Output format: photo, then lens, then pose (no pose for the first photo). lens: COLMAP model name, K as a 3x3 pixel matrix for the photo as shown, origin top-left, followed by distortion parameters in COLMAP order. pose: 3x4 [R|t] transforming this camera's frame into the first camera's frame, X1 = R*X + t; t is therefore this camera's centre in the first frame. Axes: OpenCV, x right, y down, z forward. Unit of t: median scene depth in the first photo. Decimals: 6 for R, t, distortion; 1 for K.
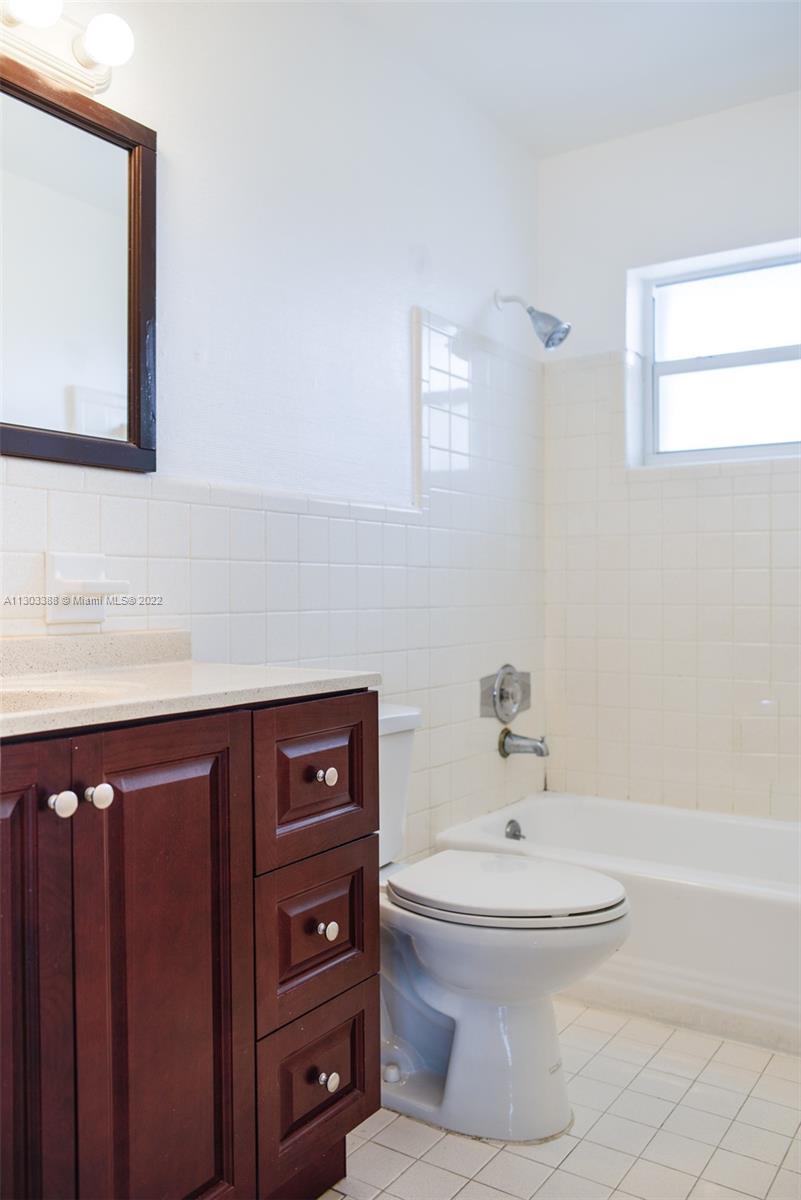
lens RADIAL K [[998.3, 0, 400.5], [0, 998.3, 600.0], [0, 0, 1]] dist [-0.003232, -0.000618]
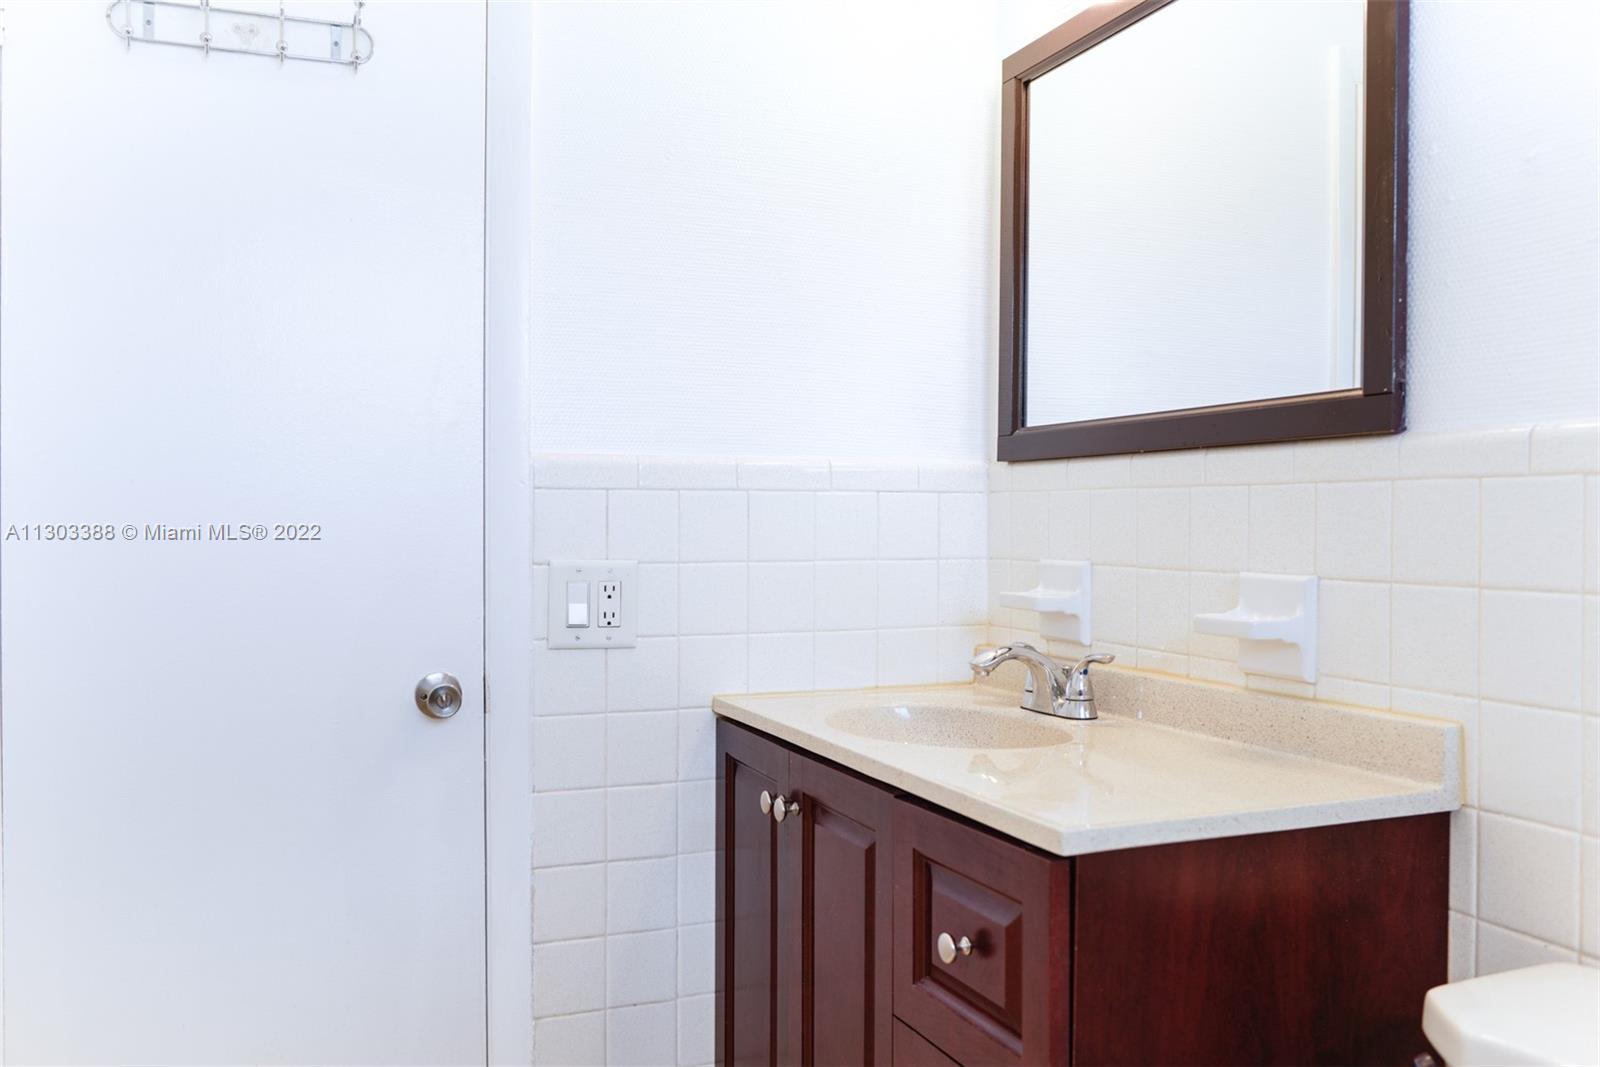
lens RADIAL K [[1331.1, 0, 800.0], [0, 1331.1, 533.5], [0, 0, 1]] dist [-0.003232, -0.000618]
pose [[-0.562218, 0.010663, -0.826920, 0.594093], [-0.016224, 0.999582, 0.023920, -0.089501], [0.826830, 0.026864, -0.561810, 1.207226]]
